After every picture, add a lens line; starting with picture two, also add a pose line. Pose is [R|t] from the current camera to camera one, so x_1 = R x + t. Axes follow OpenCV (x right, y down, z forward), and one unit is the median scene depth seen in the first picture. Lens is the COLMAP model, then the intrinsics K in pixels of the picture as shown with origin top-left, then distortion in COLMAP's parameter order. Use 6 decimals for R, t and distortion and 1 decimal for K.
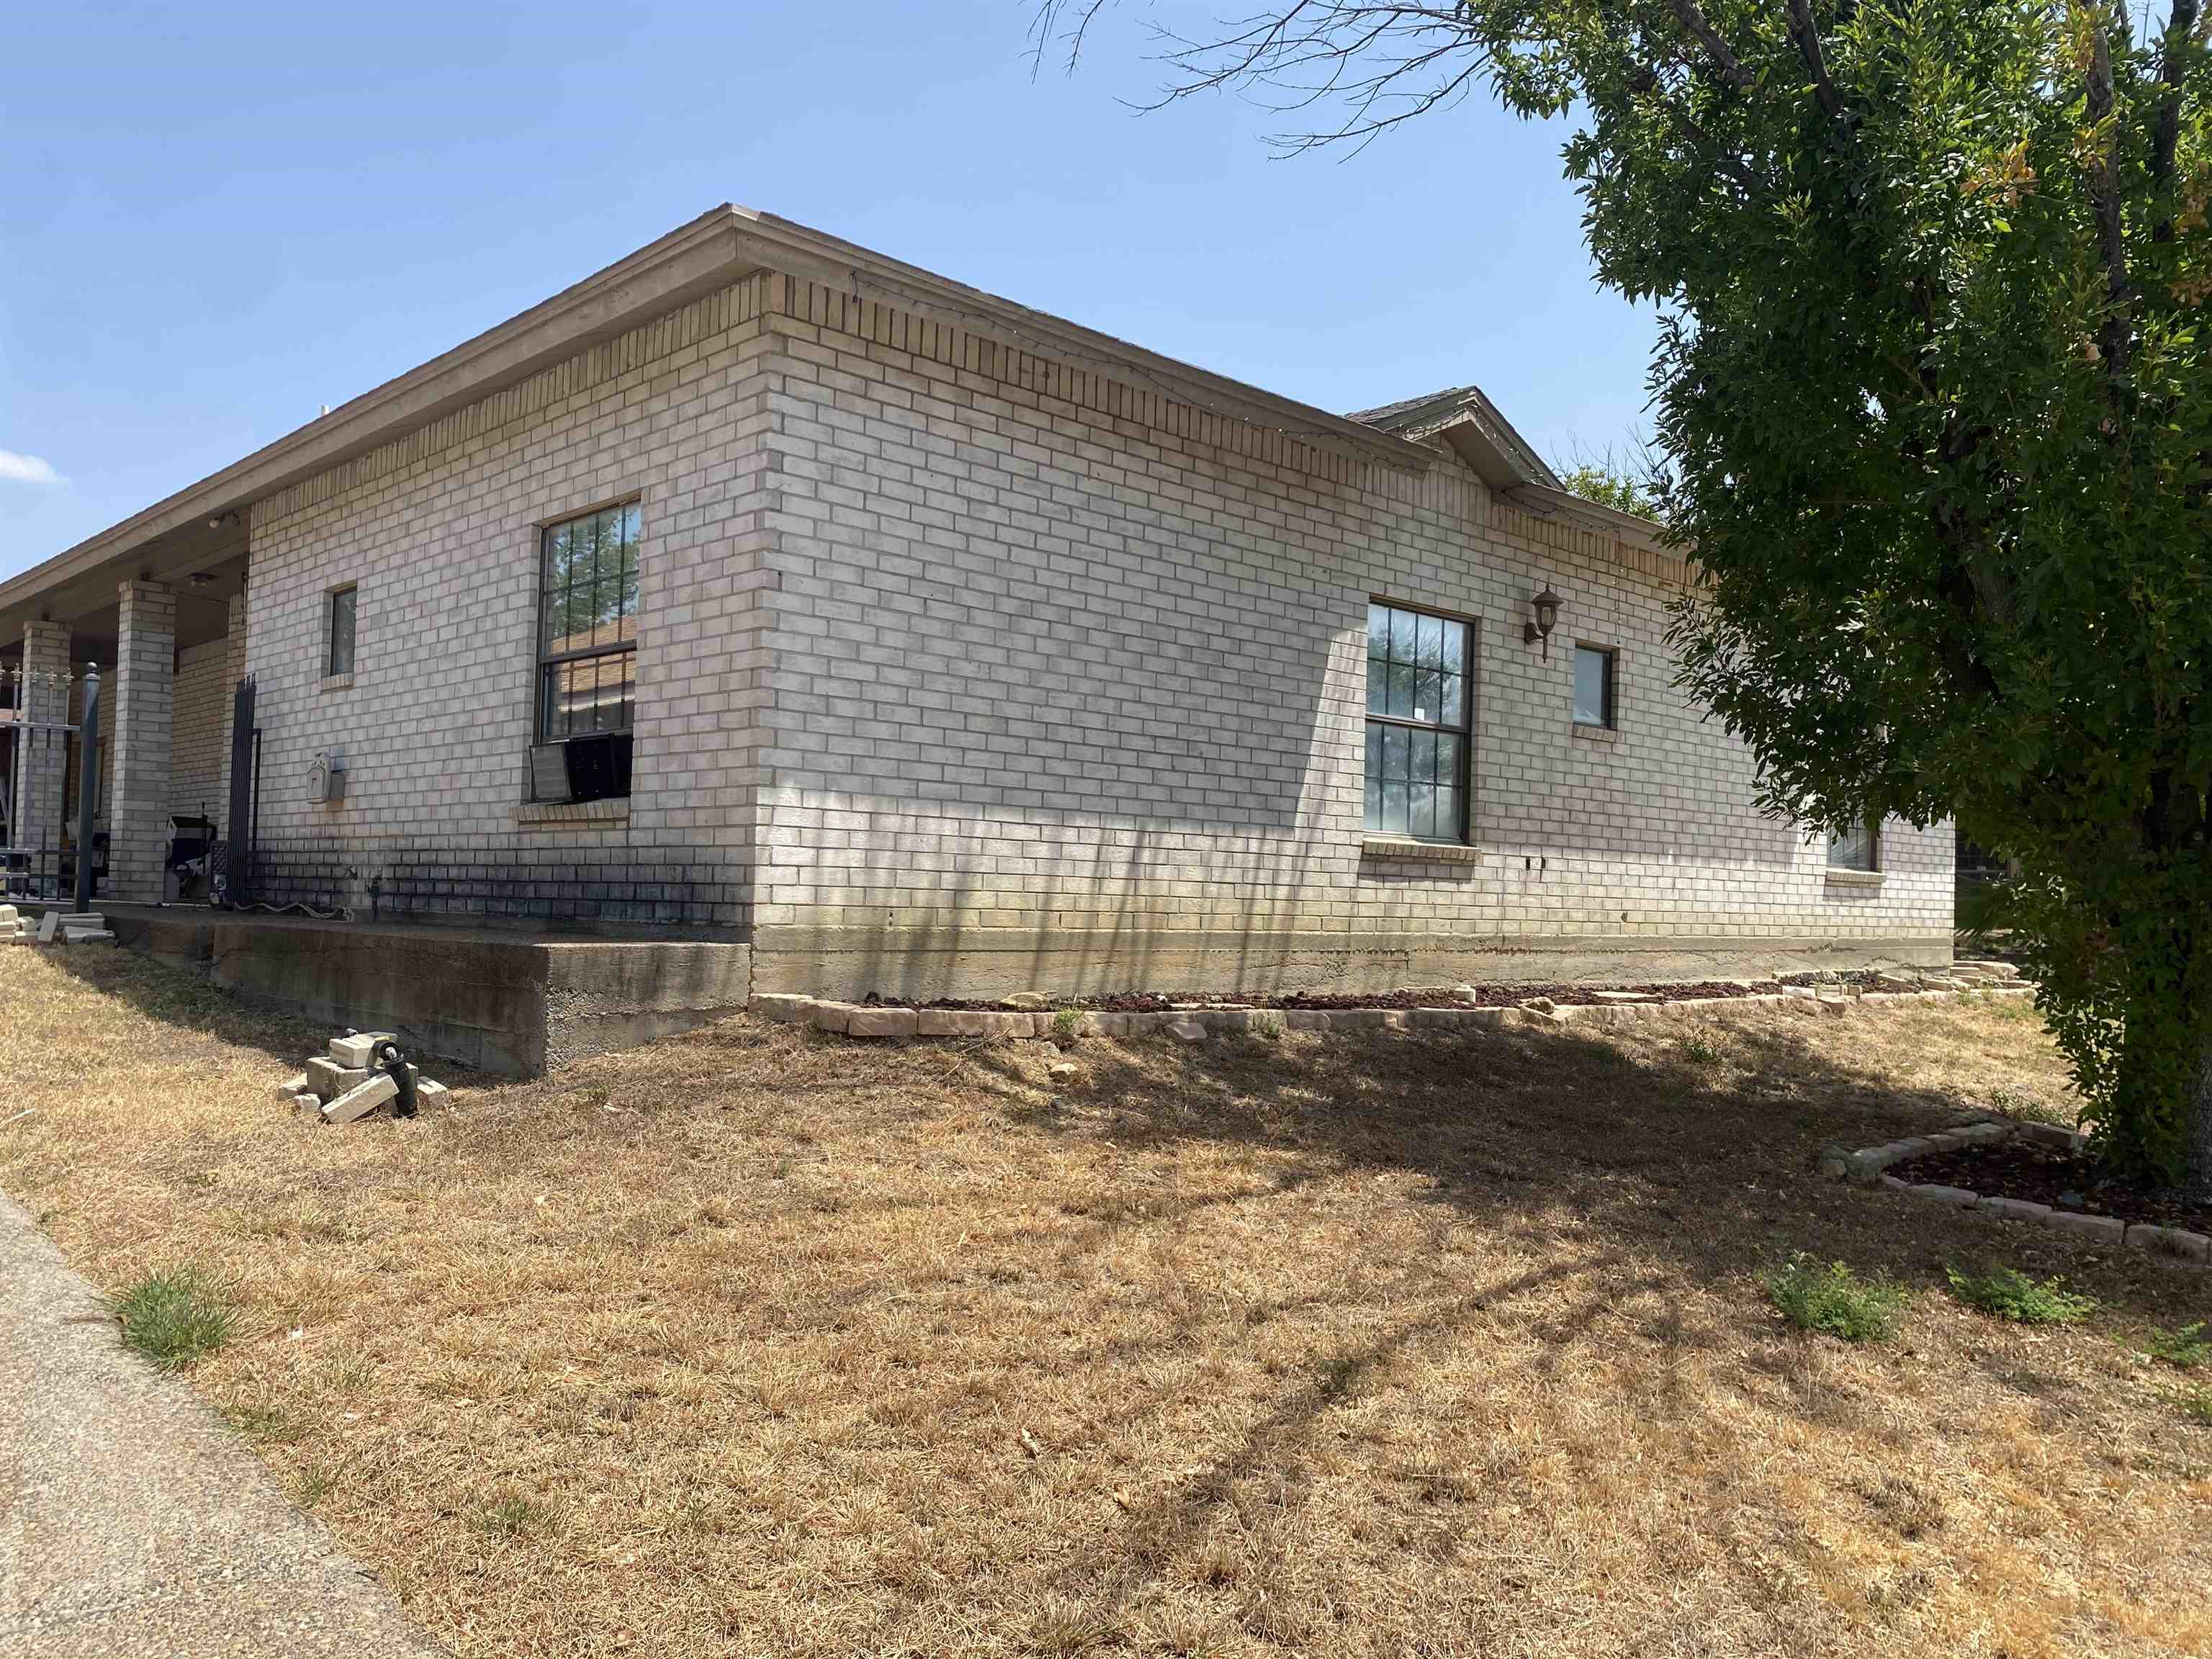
lens RADIAL K [[1704.4, 0, 1101.0], [0, 1704.4, 818.9], [0, 0, 1]] dist [0.051073, -0.011424]
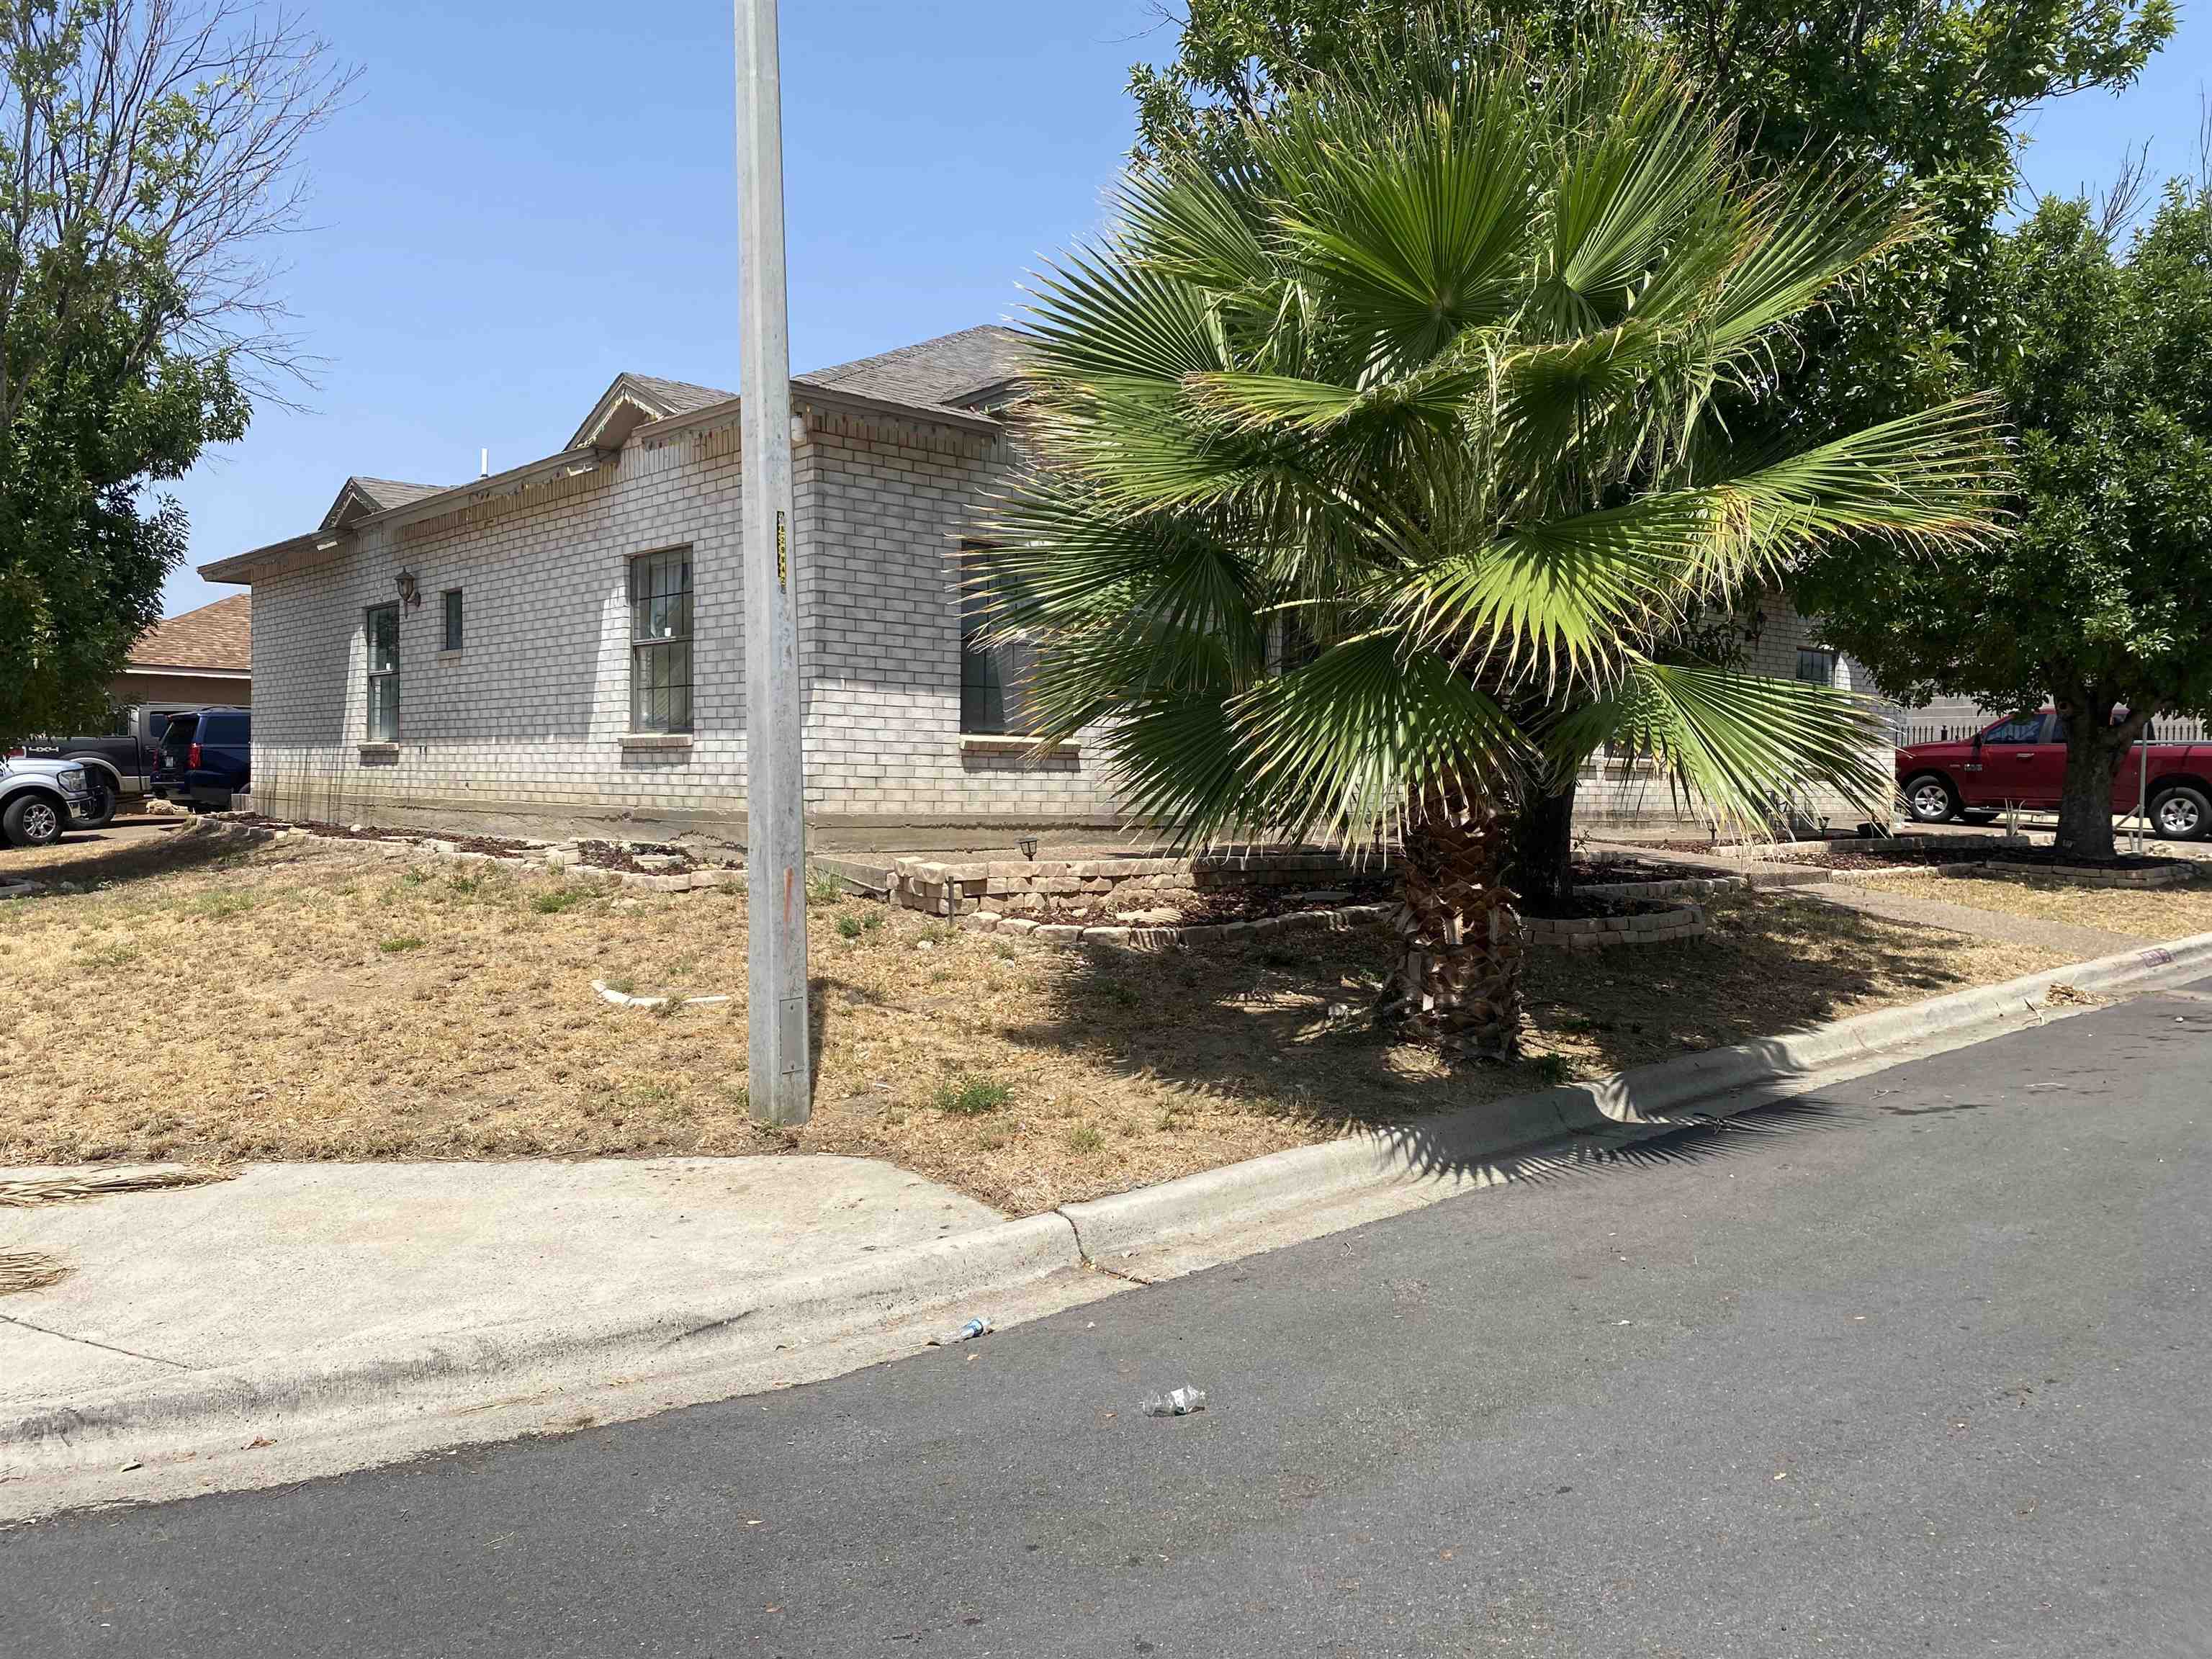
lens RADIAL K [[1704.4, 0, 1101.2], [0, 1704.4, 836.4], [0, 0, 1]] dist [0.051073, -0.011424]
pose [[-0.037095, -0.007166, -0.999286, 1.449474], [0.017813, 0.999811, -0.007831, 0.103590], [0.999153, -0.018091, -0.036960, 1.375686]]
